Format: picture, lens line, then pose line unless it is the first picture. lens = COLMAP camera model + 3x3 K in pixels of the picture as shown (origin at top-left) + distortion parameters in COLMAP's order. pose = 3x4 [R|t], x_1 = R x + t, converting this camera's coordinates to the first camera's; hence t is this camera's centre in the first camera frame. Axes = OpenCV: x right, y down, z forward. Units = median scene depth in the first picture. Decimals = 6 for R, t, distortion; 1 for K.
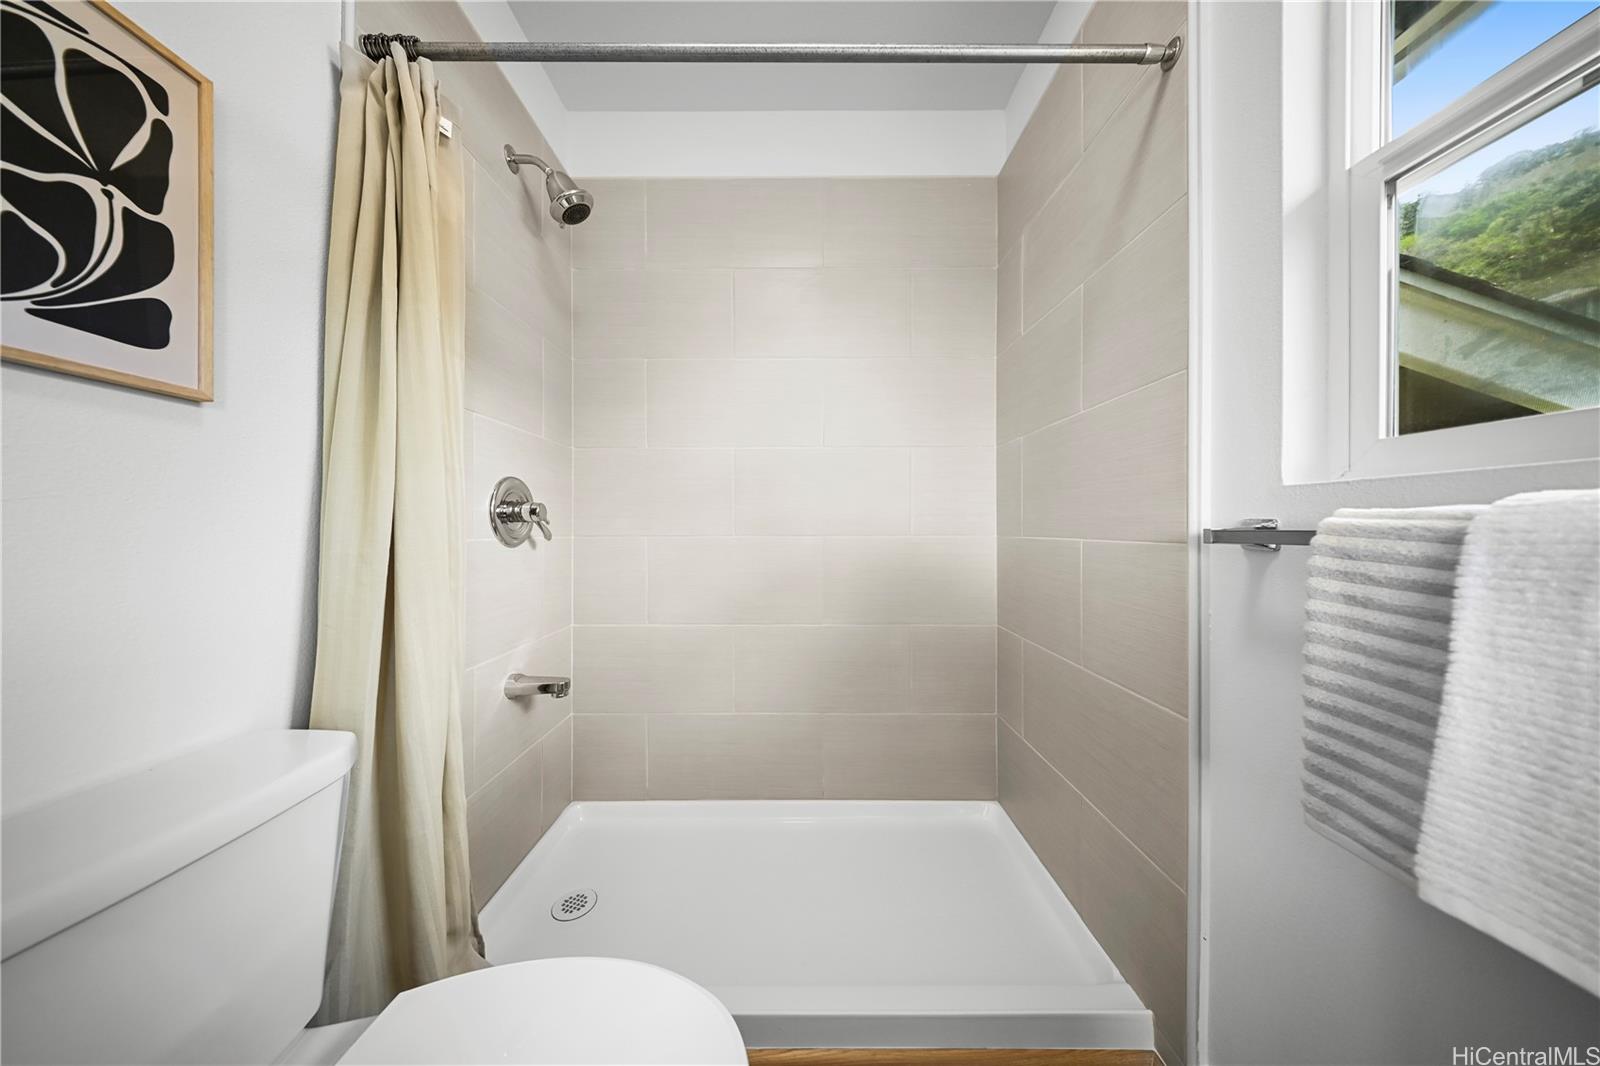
lens RADIAL K [[470.1, 0, 800.0], [0, 470.1, 533.0], [0, 0, 1]] dist [0.000875, -0.000091]
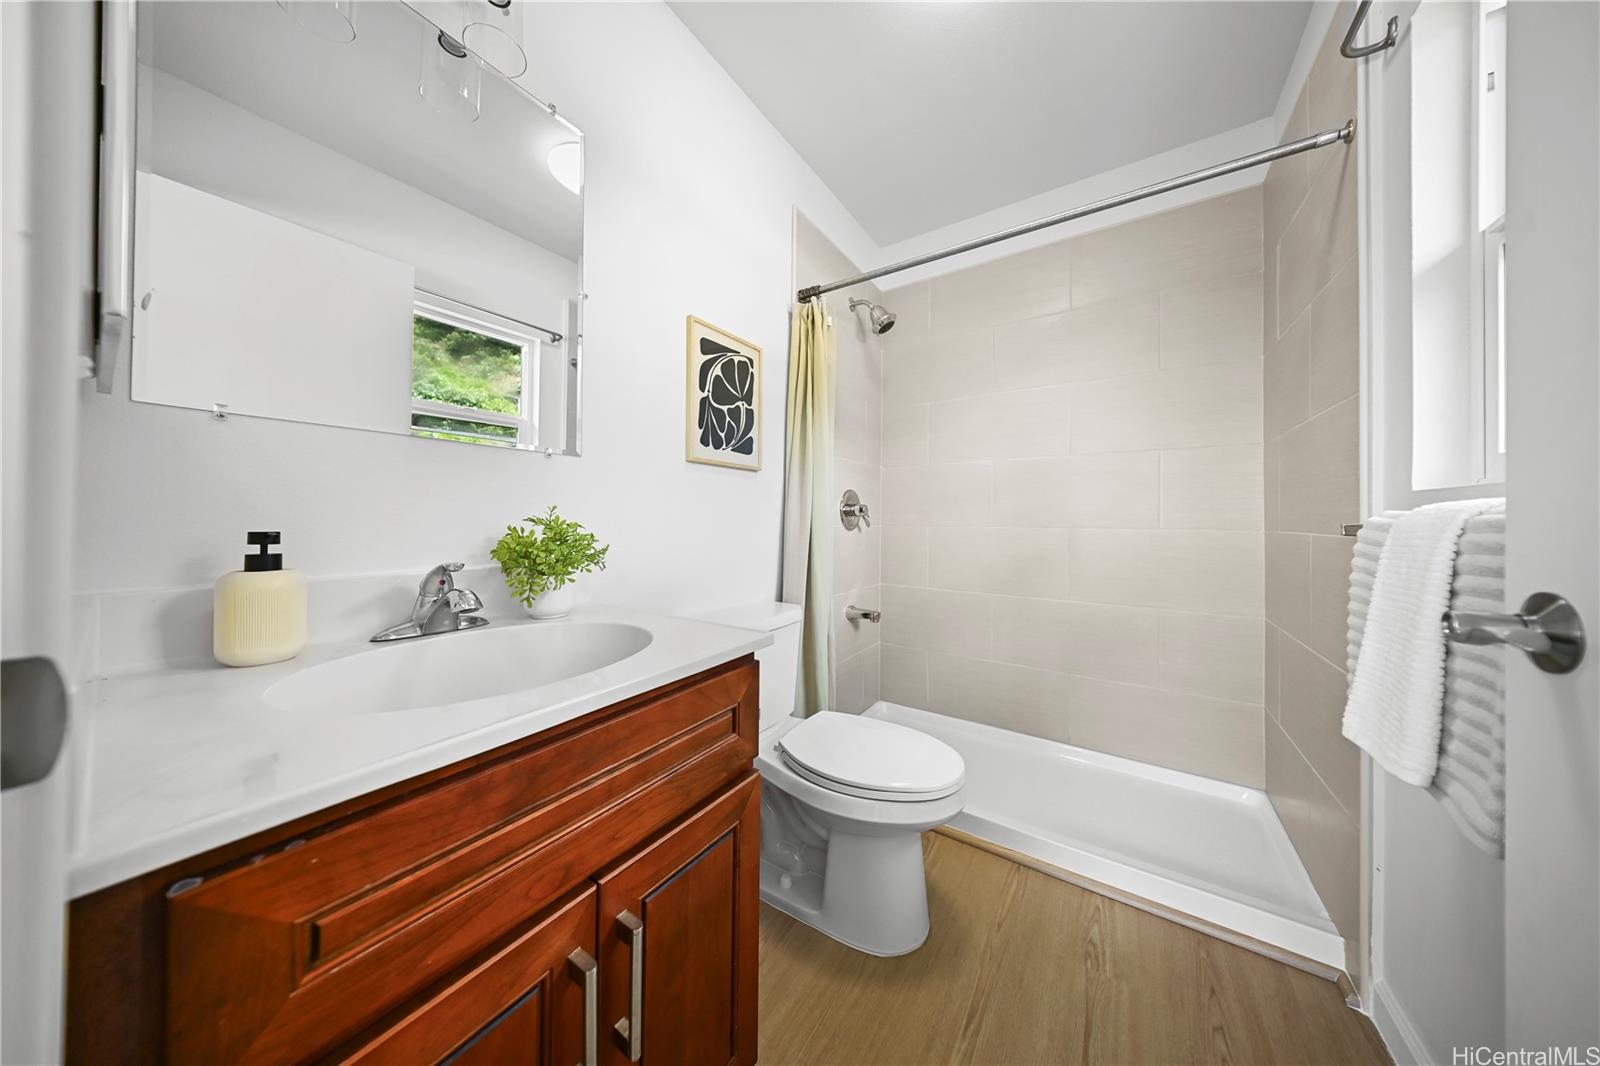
lens RADIAL K [[479.0, 0, 798.6], [0, 479.0, 515.7], [0, 0, 1]] dist [0.000323, -0.000106]
pose [[0.826277, 0.002632, -0.563257, 0.306938], [-0.013512, 0.999794, -0.015151, 0.006304], [0.563102, 0.020129, 0.826143, -0.779099]]
